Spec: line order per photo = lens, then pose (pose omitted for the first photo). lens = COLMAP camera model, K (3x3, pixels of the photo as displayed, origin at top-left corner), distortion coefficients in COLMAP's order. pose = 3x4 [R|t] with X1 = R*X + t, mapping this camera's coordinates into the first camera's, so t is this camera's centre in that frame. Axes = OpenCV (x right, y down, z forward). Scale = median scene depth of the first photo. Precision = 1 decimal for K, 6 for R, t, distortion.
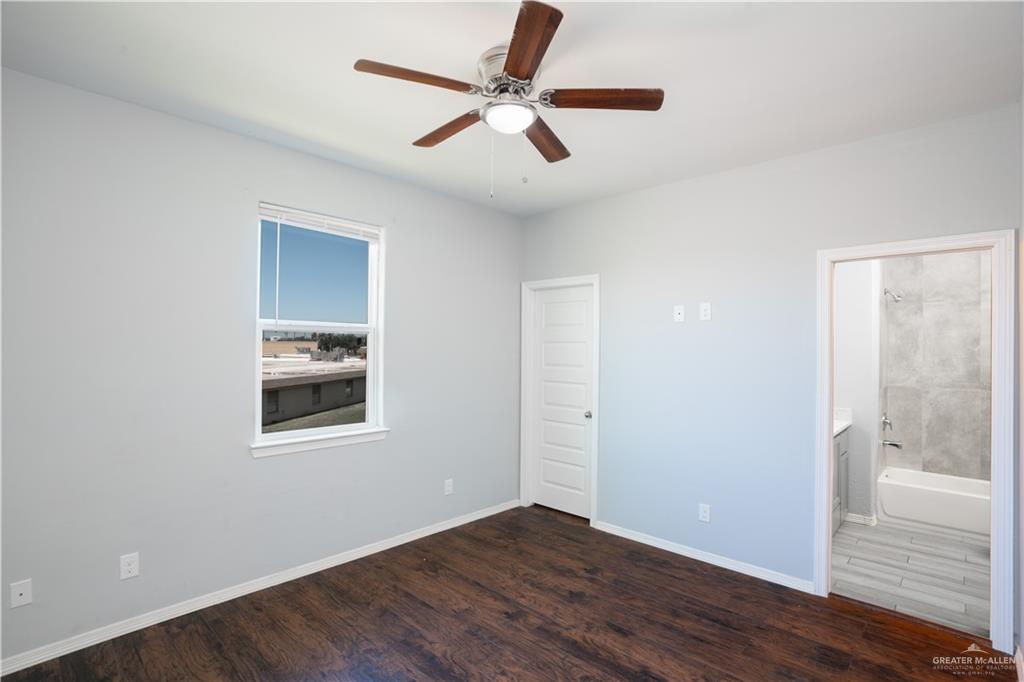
lens RADIAL K [[486.1, 0, 516.4], [0, 486.1, 342.6], [0, 0, 1]] dist [-0.020209, 0.005503]
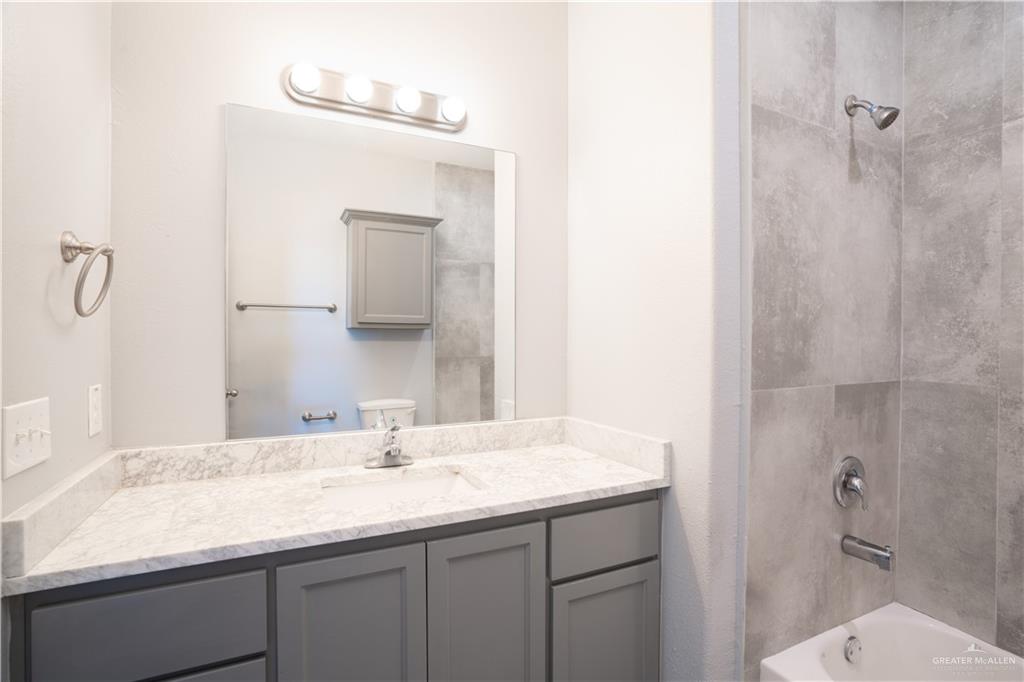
lens RADIAL K [[486.1, 0, 507.7], [0, 486.1, 343.2], [0, 0, 1]] dist [-0.020209, 0.005503]
pose [[0.923725, -0.002375, -0.383049, 0.658399], [0.007888, 0.999887, 0.012823, 0.056275], [0.382975, -0.014867, 0.923639, 0.572463]]
